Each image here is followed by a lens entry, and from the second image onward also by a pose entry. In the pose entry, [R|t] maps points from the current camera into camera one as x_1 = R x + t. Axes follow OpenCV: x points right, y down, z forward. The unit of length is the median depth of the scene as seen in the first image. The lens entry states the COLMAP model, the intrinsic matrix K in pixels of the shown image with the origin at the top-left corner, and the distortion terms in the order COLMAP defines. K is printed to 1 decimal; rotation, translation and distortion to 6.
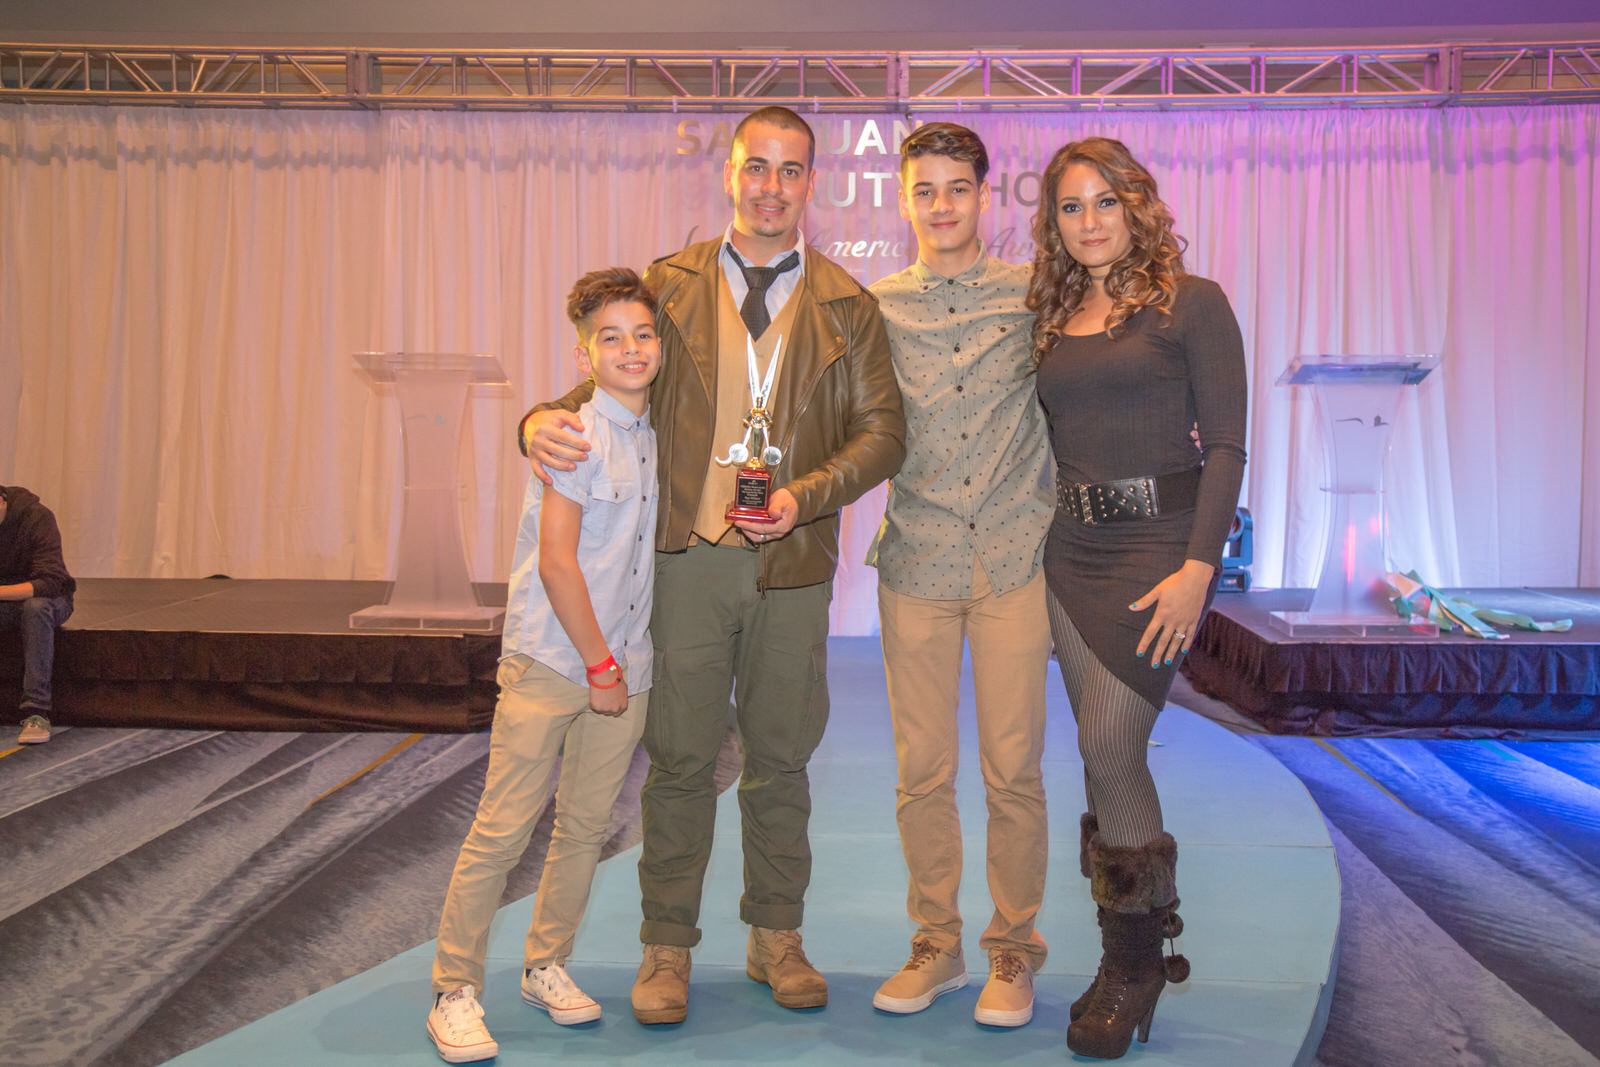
lens RADIAL K [[1755.1, 0, 821.0], [0, 1755.1, 497.4], [0, 0, 1]] dist [0.038487, 0.034323]
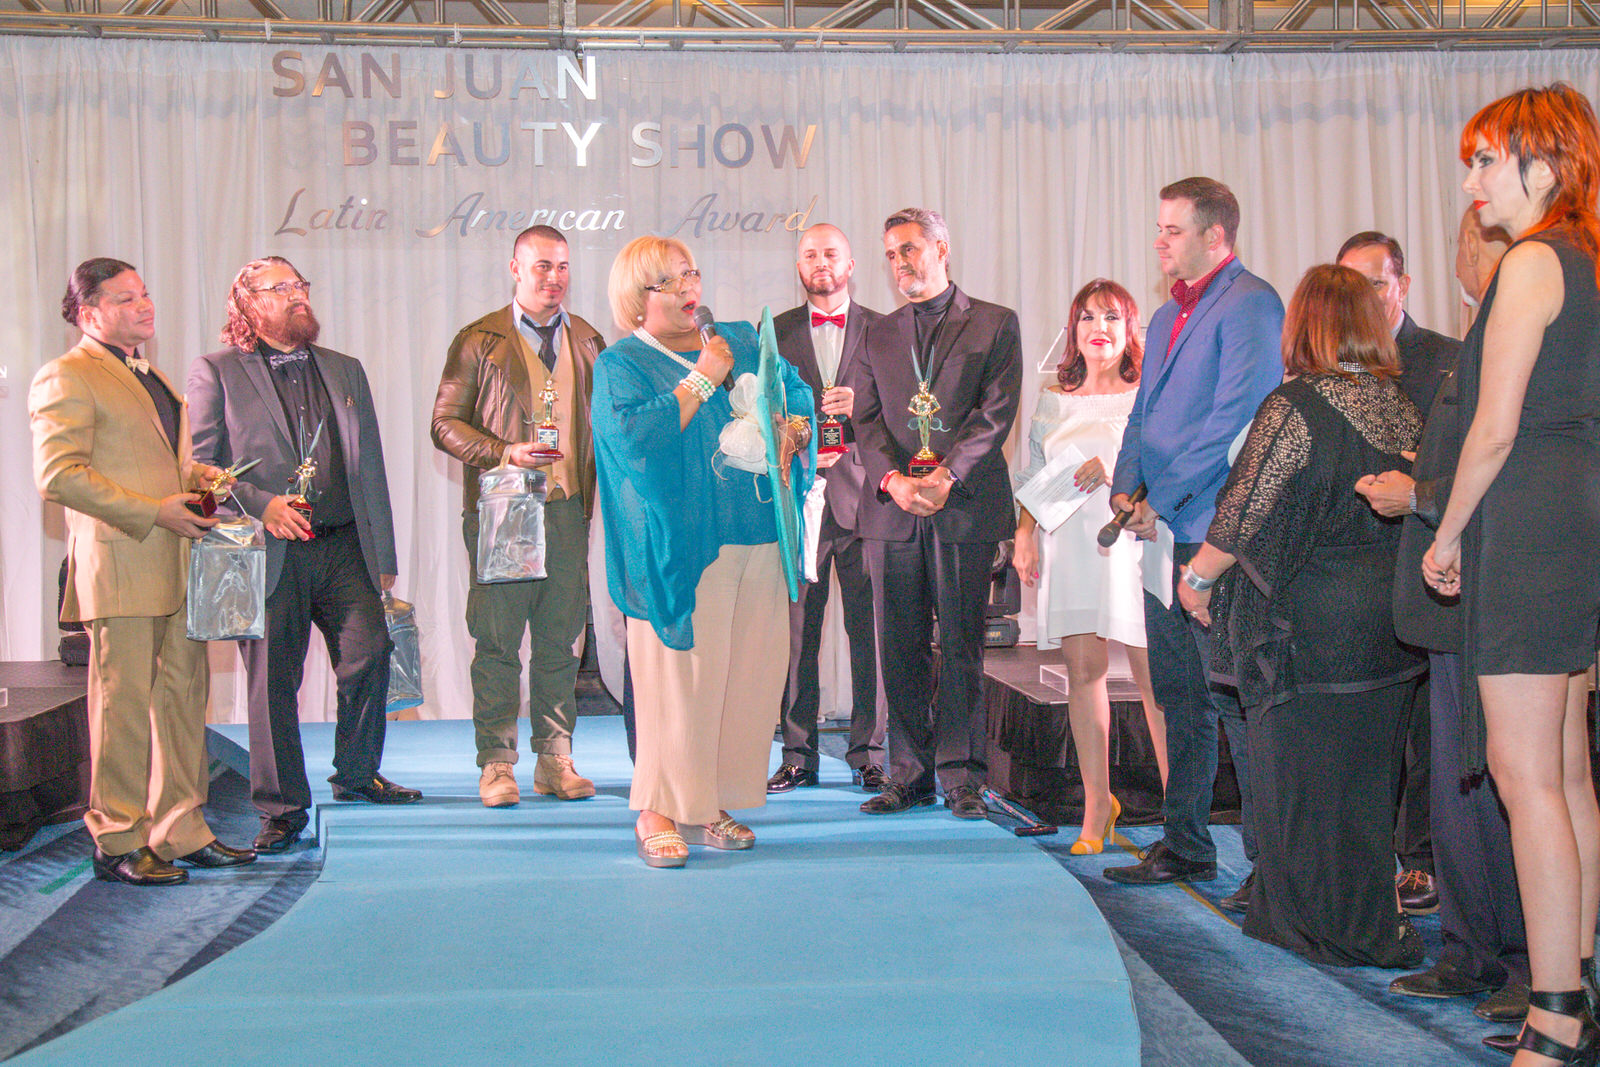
lens RADIAL K [[2045.4, 0, 800.0], [0, 2045.4, 533.5], [0, 0, 1]] dist [0.061666, 0.082295]
pose [[0.990899, -0.017692, 0.133437, 0.022007], [0.019688, 0.999713, -0.013658, 0.011728], [-0.133157, 0.016161, 0.990963, 0.084287]]
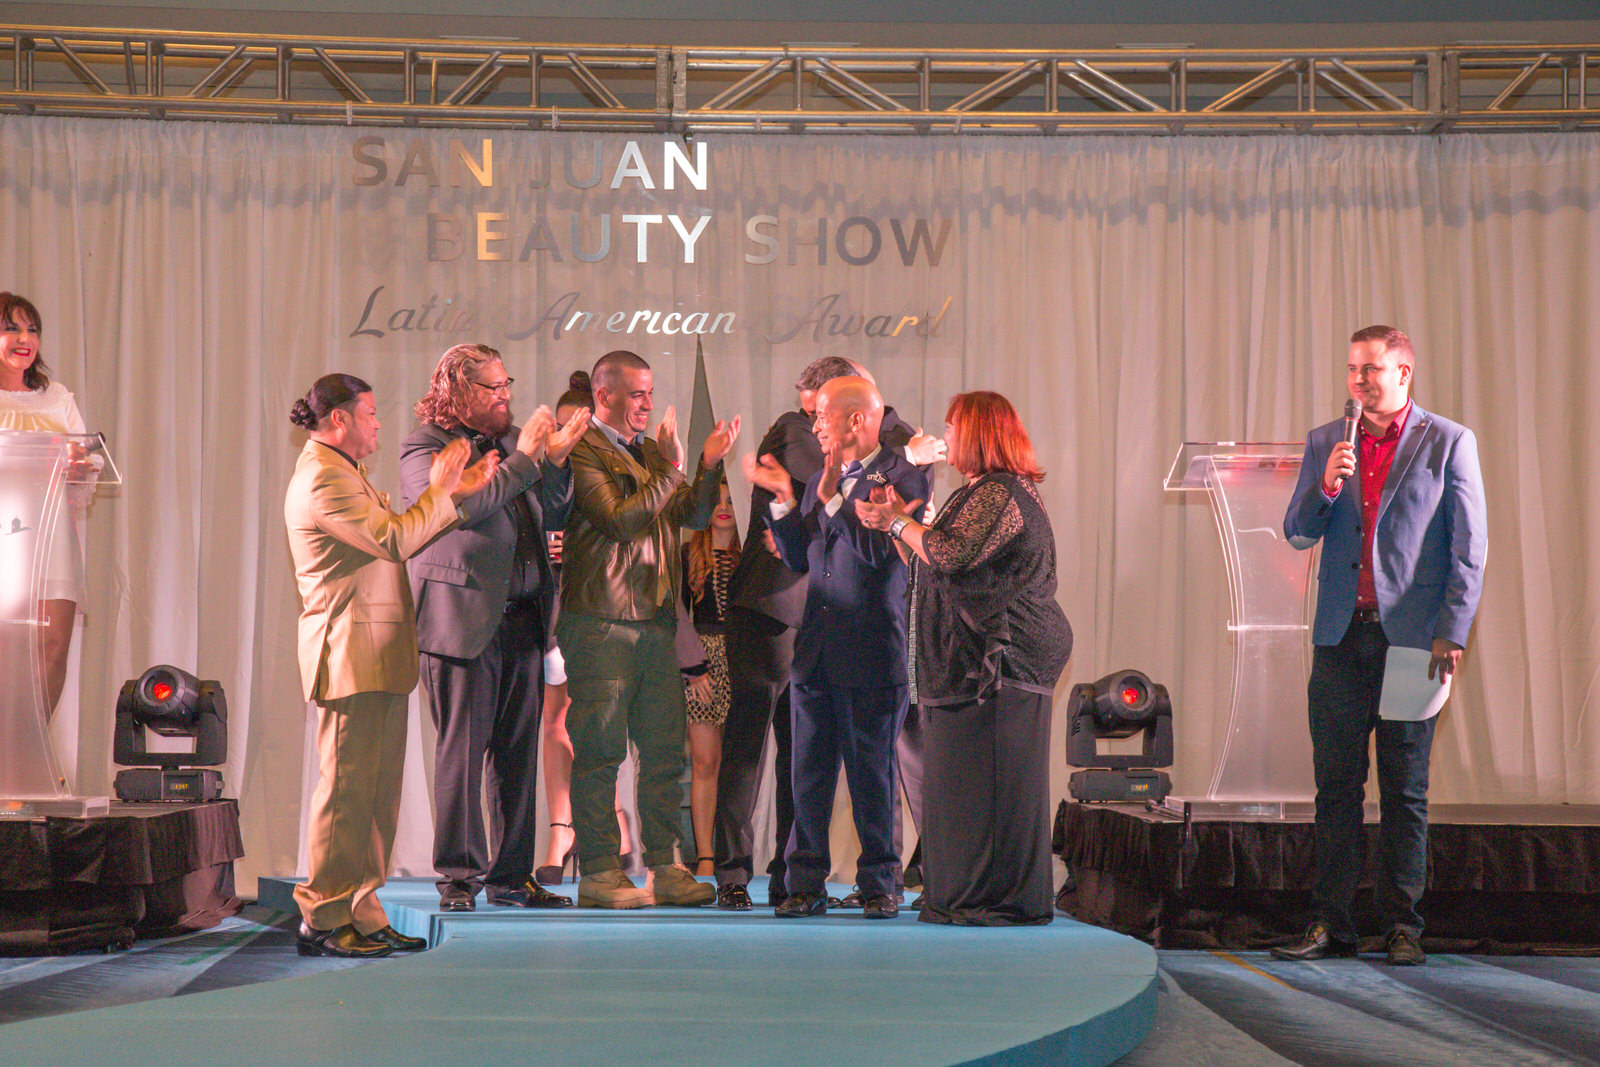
lens RADIAL K [[3398.7, 0, 800.0], [0, 3398.7, 533.5], [0, 0, 1]] dist [0.324973, 0.052189]
pose [[0.996988, 0.004377, 0.077426, -0.009975], [0.002929, 0.995568, -0.093995, 0.068761], [-0.077494, 0.093939, 0.992557, -0.340381]]
